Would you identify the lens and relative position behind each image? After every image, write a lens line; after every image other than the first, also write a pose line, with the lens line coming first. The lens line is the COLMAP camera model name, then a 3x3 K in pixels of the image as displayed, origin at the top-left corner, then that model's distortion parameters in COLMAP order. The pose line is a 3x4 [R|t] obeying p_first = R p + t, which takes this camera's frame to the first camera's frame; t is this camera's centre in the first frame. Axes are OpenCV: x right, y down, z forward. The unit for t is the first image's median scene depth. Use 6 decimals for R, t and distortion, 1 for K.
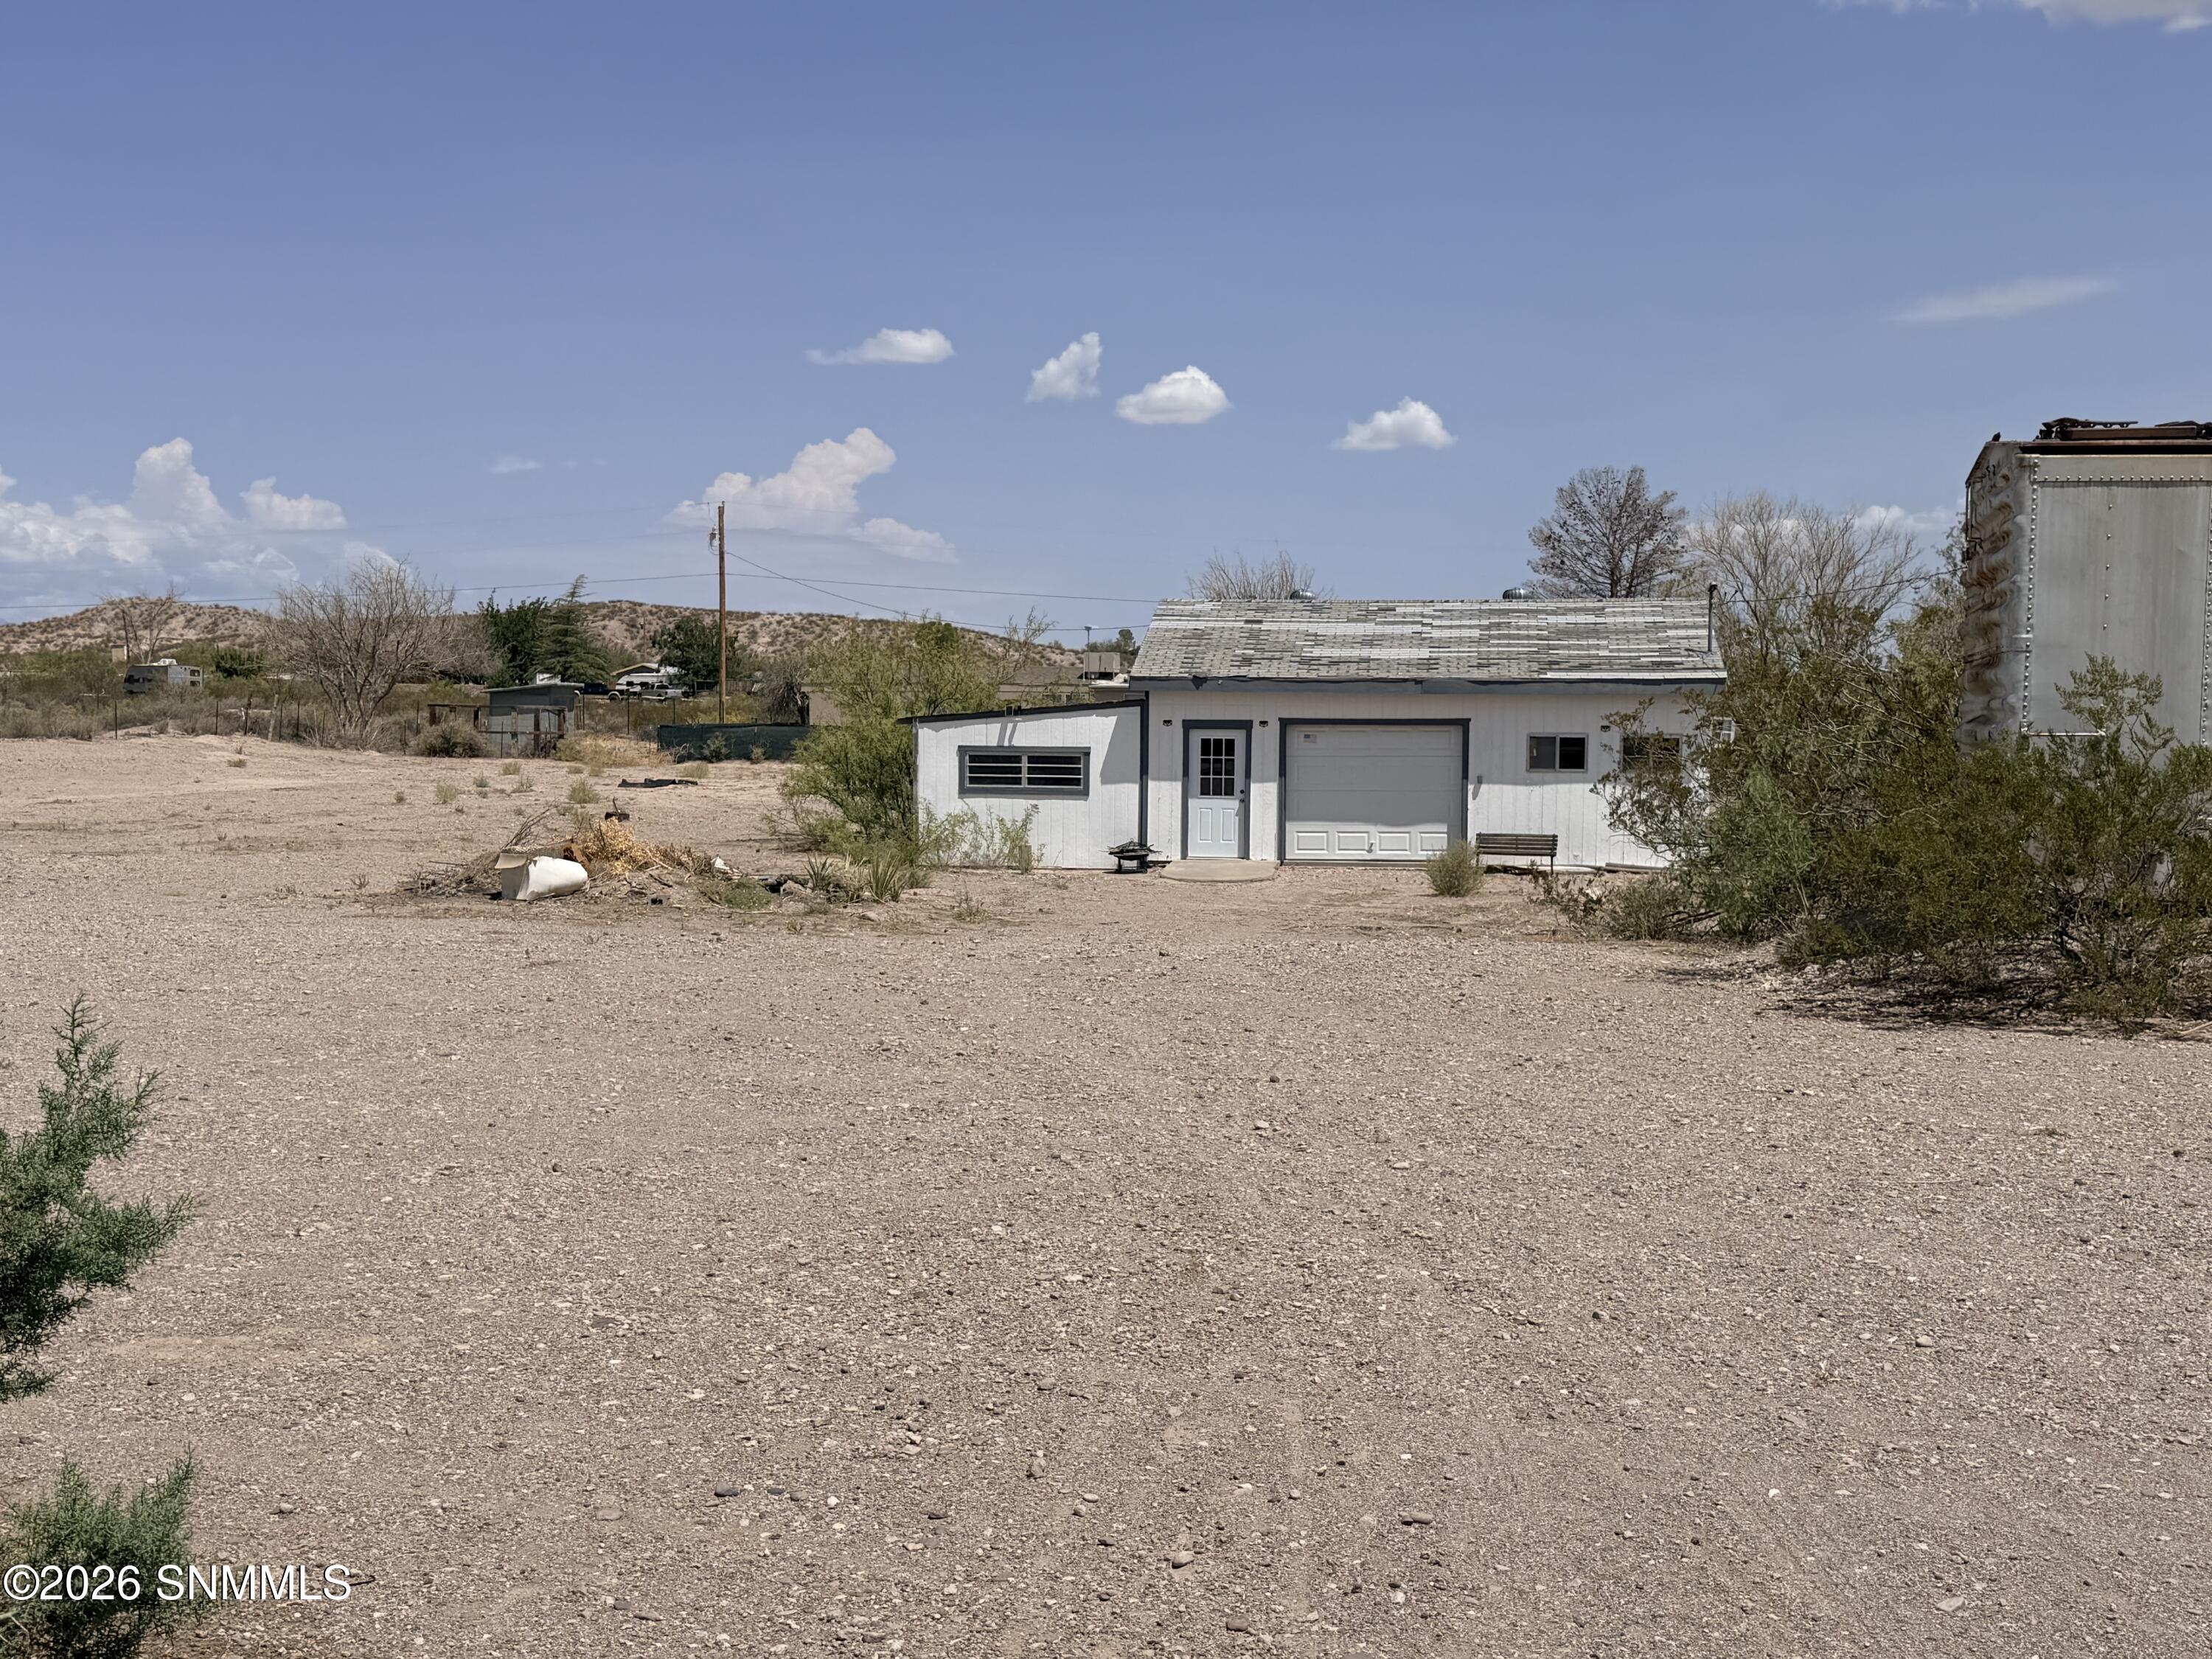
lens RADIAL K [[2797.5, 0, 1106.0], [0, 2797.5, 829.5], [0, 0, 1]] dist [0.331395, -1.284705]
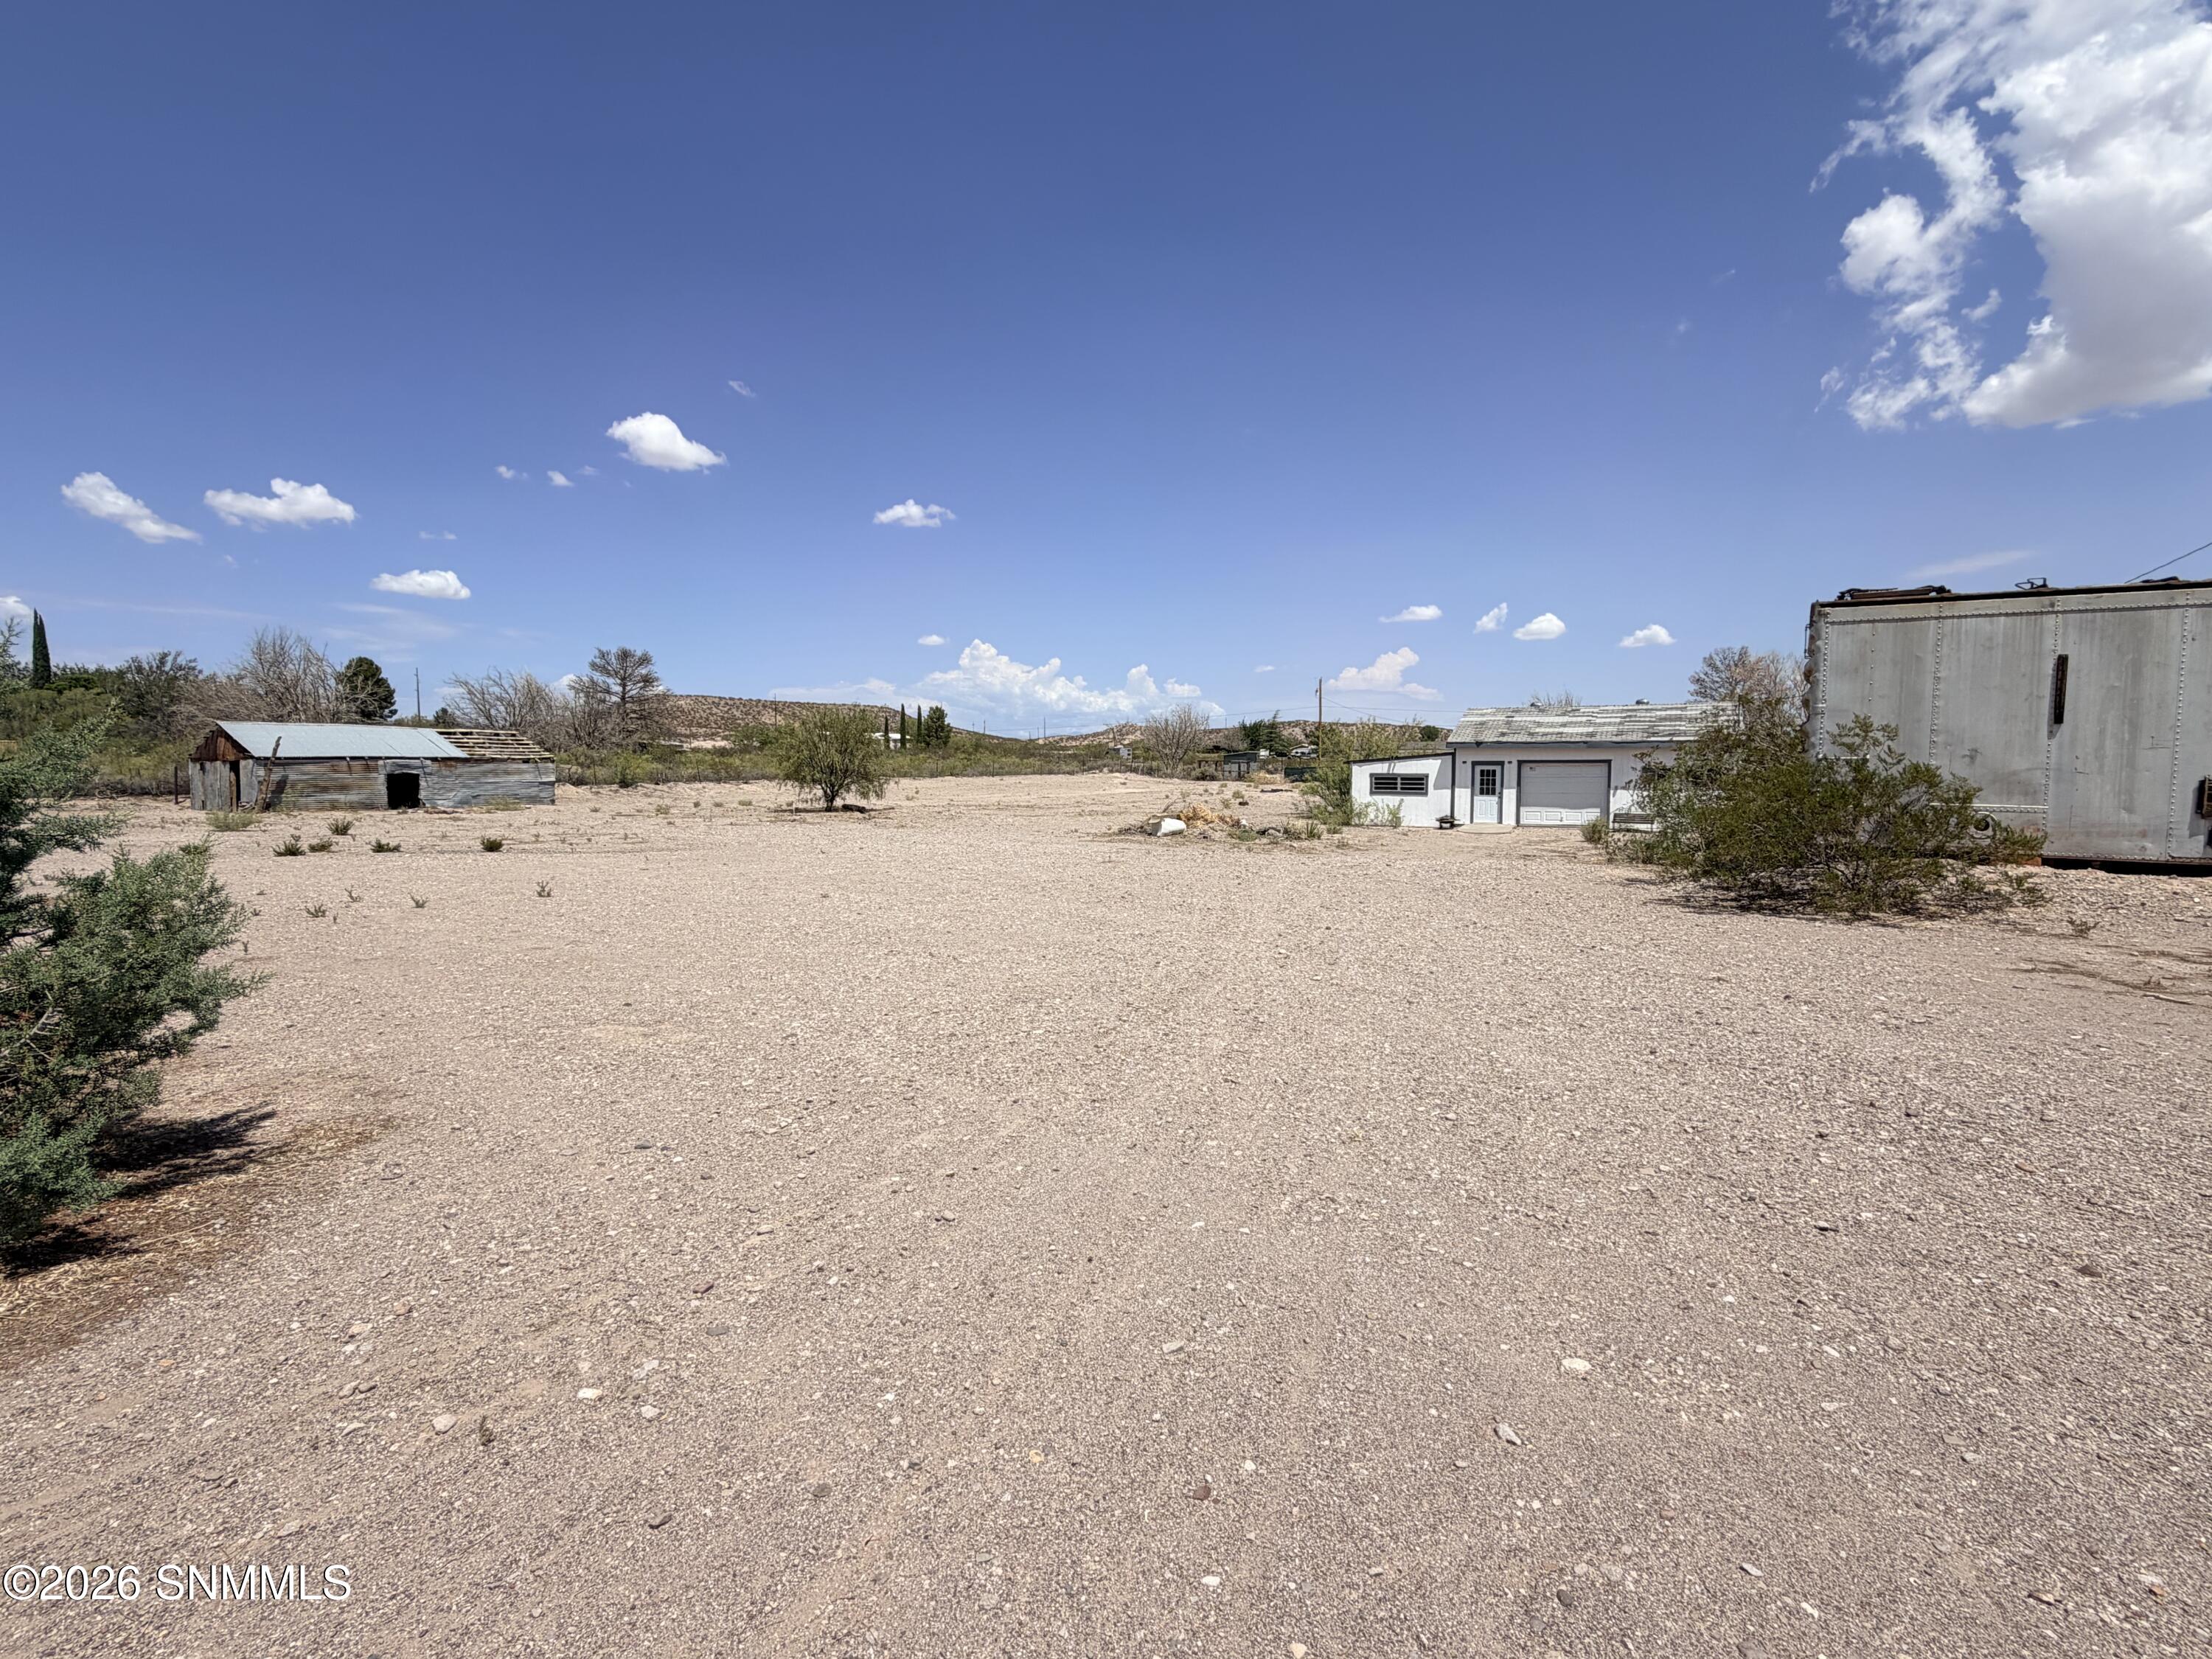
lens RADIAL K [[1082.3, 0, 1104.8], [0, 1082.3, 848.8], [0, 0, 1]] dist [-0.001371, -0.000079]
pose [[0.929522, 0.020312, -0.368206, 0.074700], [-0.007496, 0.999316, 0.036204, 0.001758], [0.368690, -0.030892, 0.929039, 0.083827]]
